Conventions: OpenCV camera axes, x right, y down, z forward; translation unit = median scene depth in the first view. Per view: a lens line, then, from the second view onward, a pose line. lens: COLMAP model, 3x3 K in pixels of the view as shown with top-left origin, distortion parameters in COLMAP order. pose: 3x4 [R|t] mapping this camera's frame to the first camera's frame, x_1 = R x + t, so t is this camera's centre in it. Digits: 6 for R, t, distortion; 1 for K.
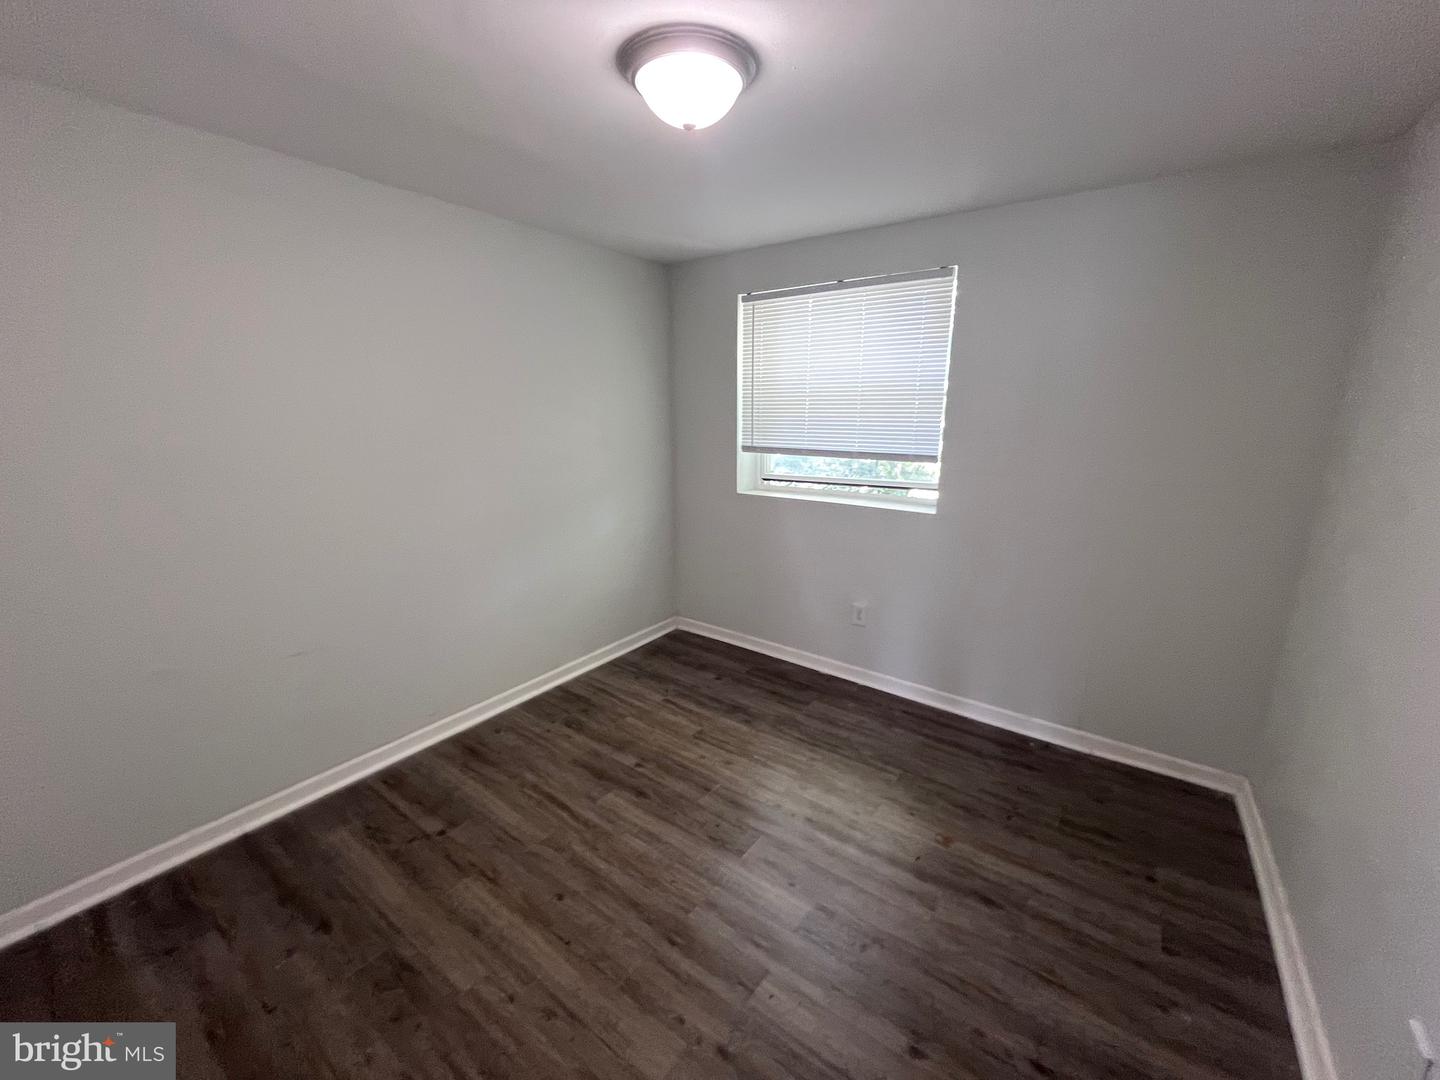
lens RADIAL K [[581.6, 0, 719.1], [0, 581.6, 529.5], [0, 0, 1]] dist [-0.000882, 0.000023]
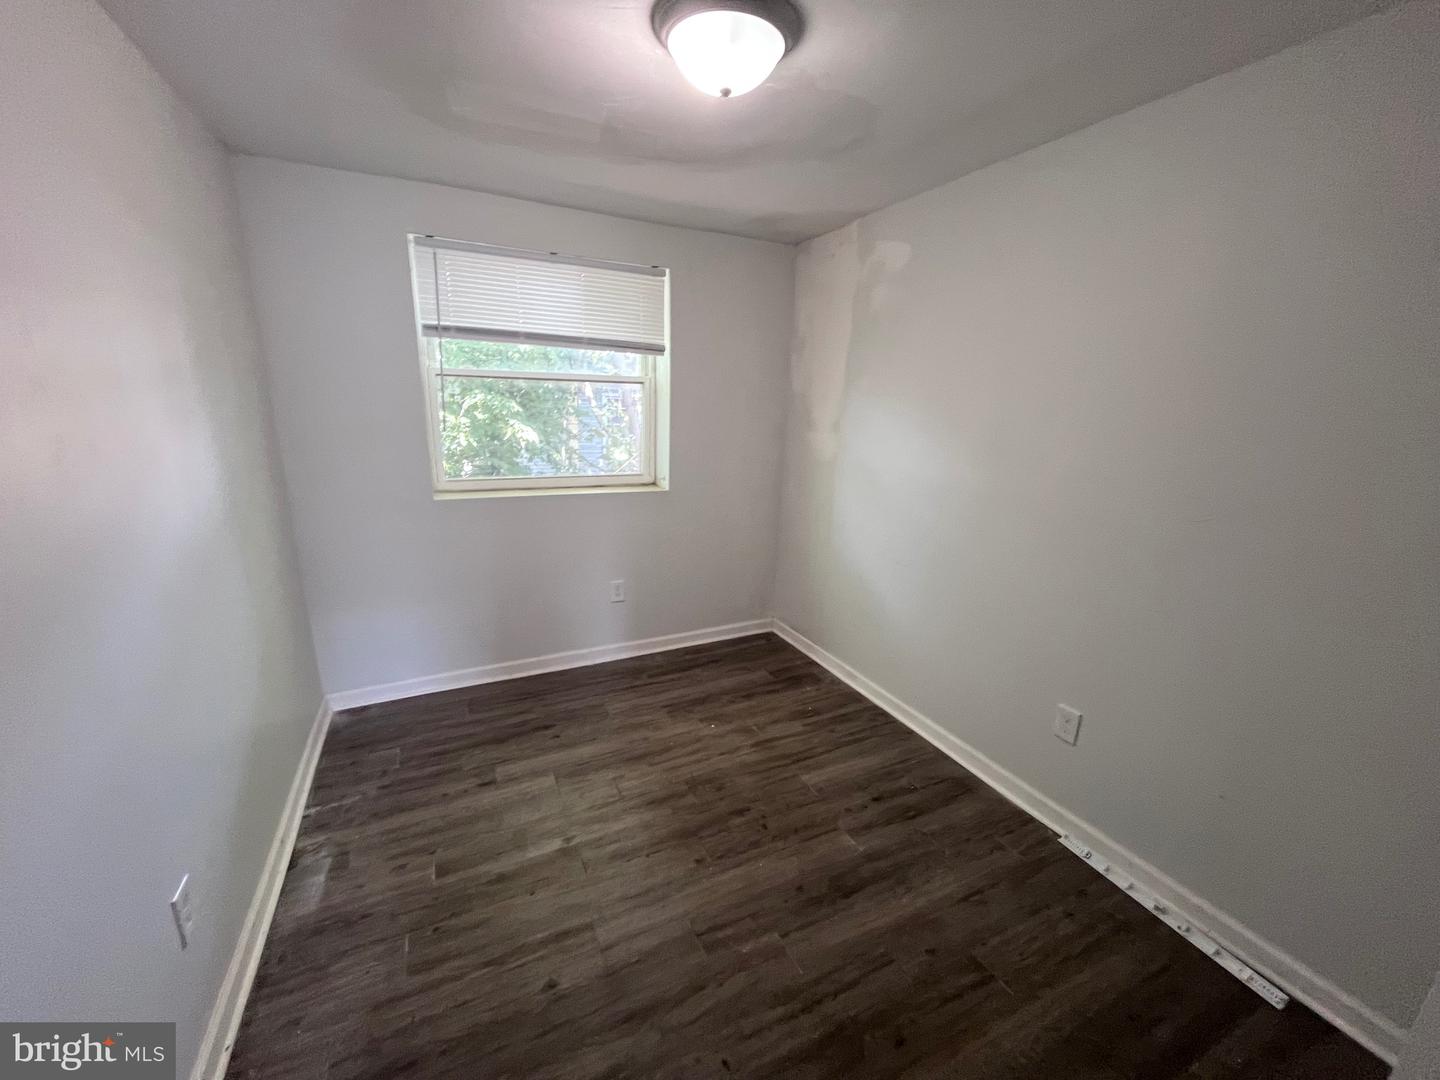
lens RADIAL K [[581.6, 0, 722.2], [0, 581.6, 549.1], [0, 0, 1]] dist [-0.000882, 0.000023]
pose [[0.431085, -0.233440, 0.871591, -0.540954], [0.146572, 0.971241, 0.187636, -0.095824], [-0.890327, 0.046864, 0.452904, 0.334879]]
